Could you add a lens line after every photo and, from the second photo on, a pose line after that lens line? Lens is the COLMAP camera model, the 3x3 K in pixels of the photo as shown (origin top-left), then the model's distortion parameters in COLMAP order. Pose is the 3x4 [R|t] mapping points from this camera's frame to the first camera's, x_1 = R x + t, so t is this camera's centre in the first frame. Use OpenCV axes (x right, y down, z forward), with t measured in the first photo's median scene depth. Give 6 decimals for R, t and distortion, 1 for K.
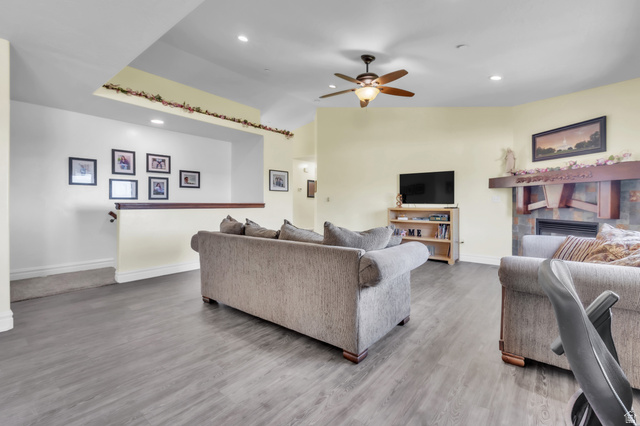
lens RADIAL K [[288.6, 0, 318.1], [0, 288.6, 202.8], [0, 0, 1]] dist [-0.000382, -0.000412]
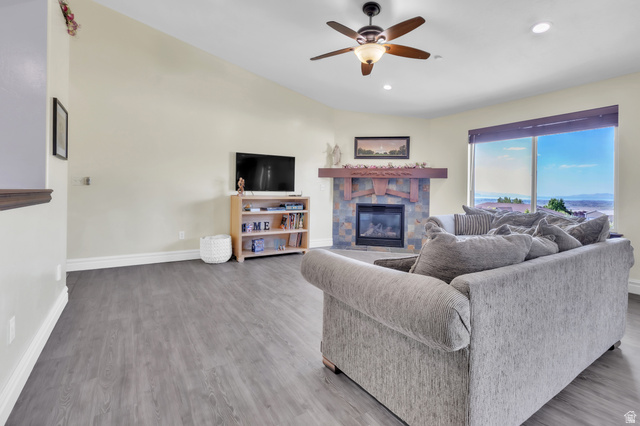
lens RADIAL K [[301.4, 0, 315.3], [0, 301.4, 189.7], [0, 0, 1]] dist [-0.000574, -0.000167]
pose [[0.324173, 0.003154, 0.945993, -0.562869], [-0.014156, 0.999899, 0.001517, -0.005902], [-0.945892, -0.013884, 0.324185, 0.745926]]
